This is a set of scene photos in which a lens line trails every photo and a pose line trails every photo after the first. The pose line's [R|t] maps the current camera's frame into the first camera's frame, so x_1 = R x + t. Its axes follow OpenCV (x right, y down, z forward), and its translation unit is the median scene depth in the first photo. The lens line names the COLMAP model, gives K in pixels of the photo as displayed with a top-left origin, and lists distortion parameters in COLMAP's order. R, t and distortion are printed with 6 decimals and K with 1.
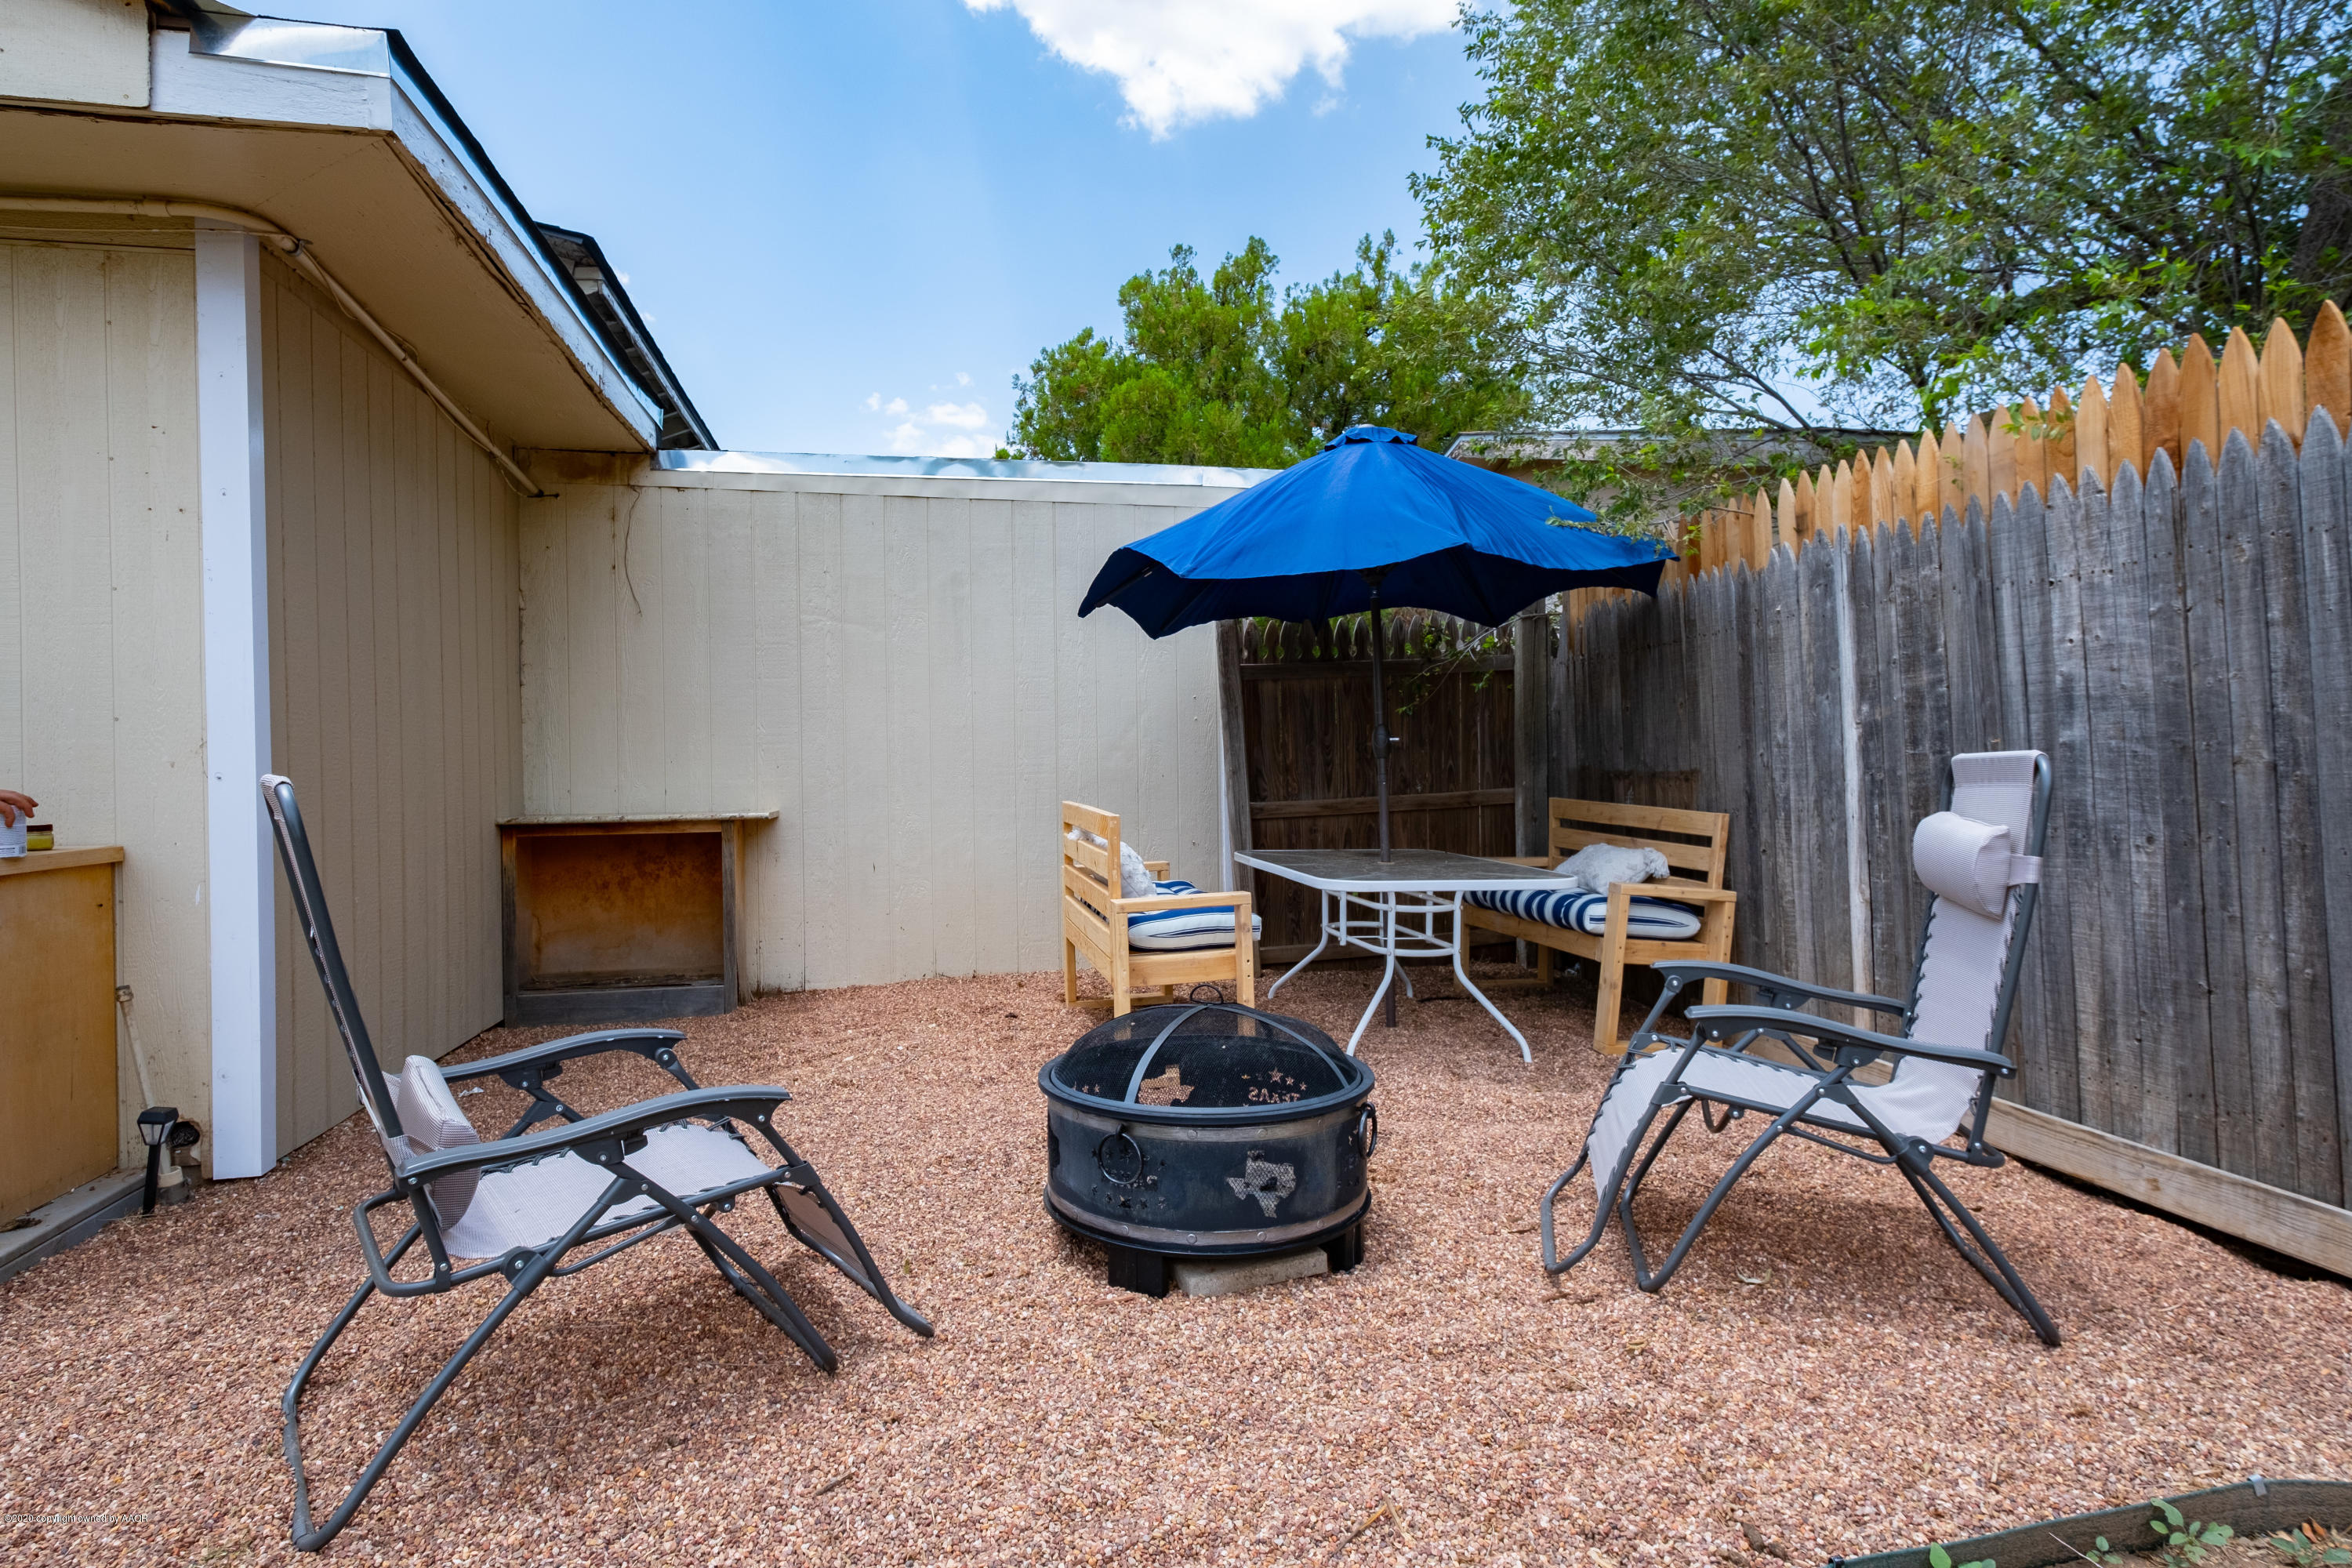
lens RADIAL K [[1249.5, 0, 1176.0], [0, 1249.5, 784.0], [0, 0, 1]] dist [-0.000459, 0.000200]
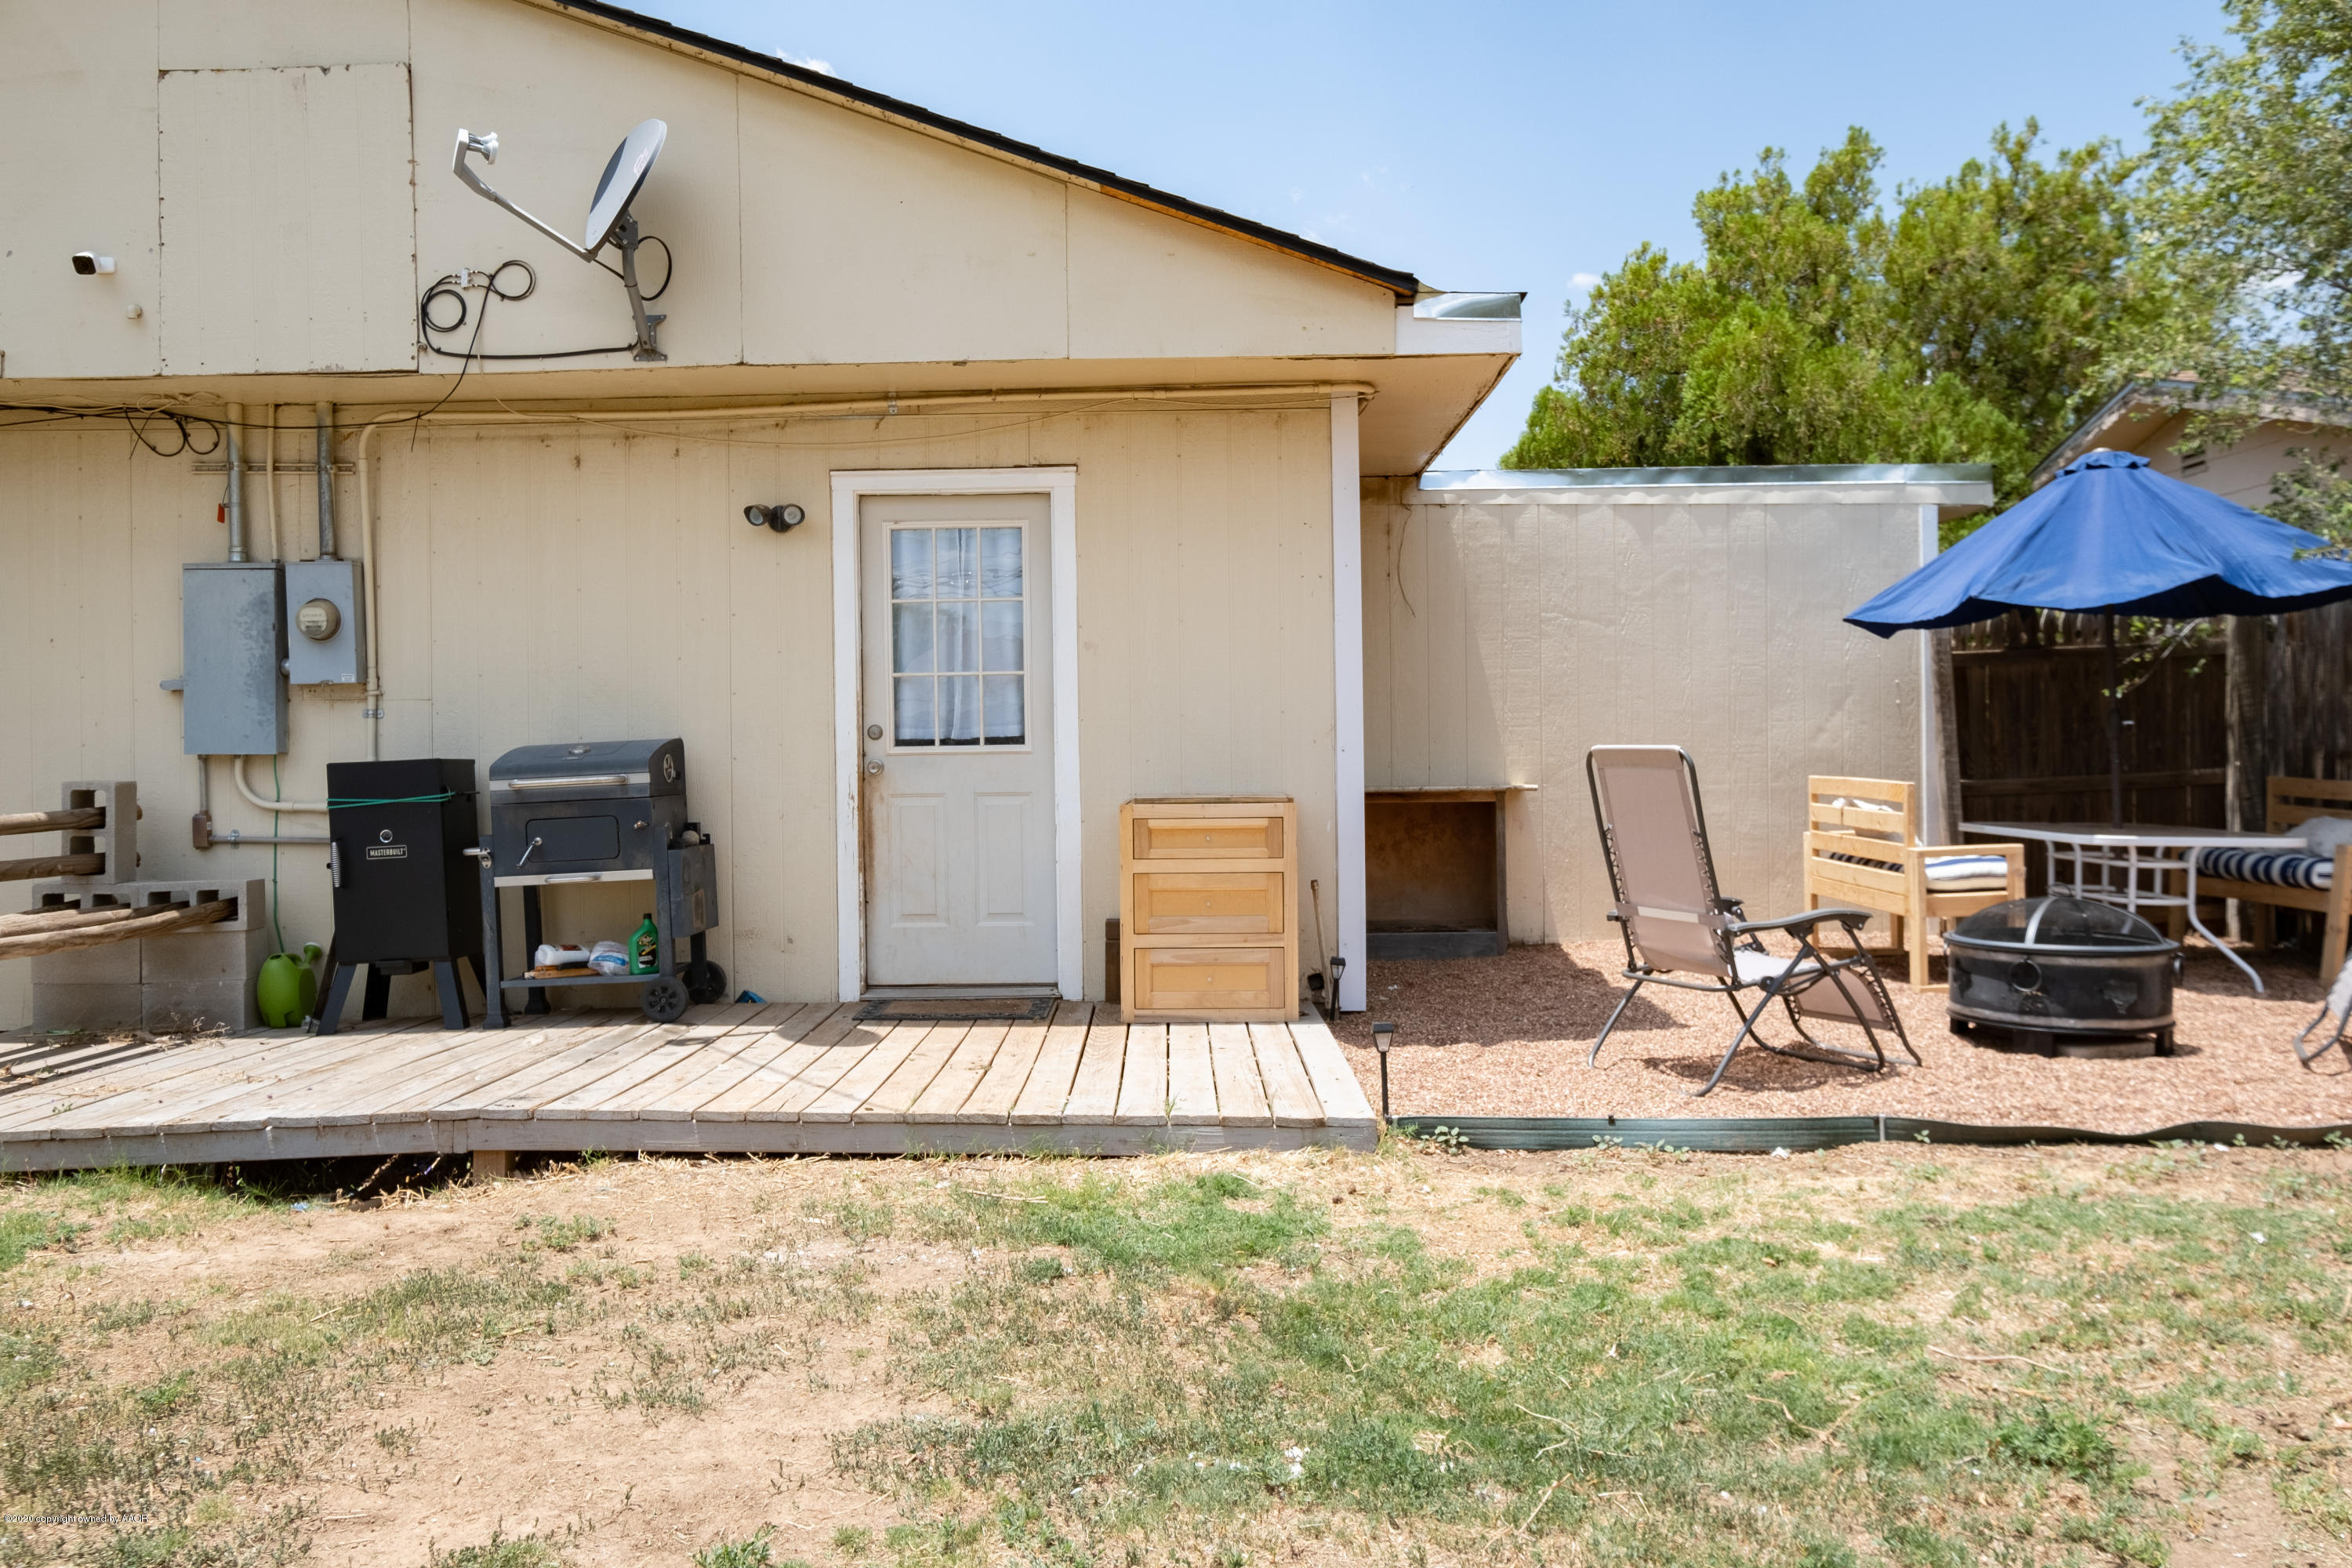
lens RADIAL K [[1884.7, 0, 1176.0], [0, 1884.7, 784.0], [0, 0, 1]] dist [0.007790, 0.012458]
pose [[0.980409, 0.005068, -0.196907, -0.294748], [-0.005043, 0.999987, 0.000627, 0.020696], [0.196908, 0.000379, 0.980422, -0.760339]]
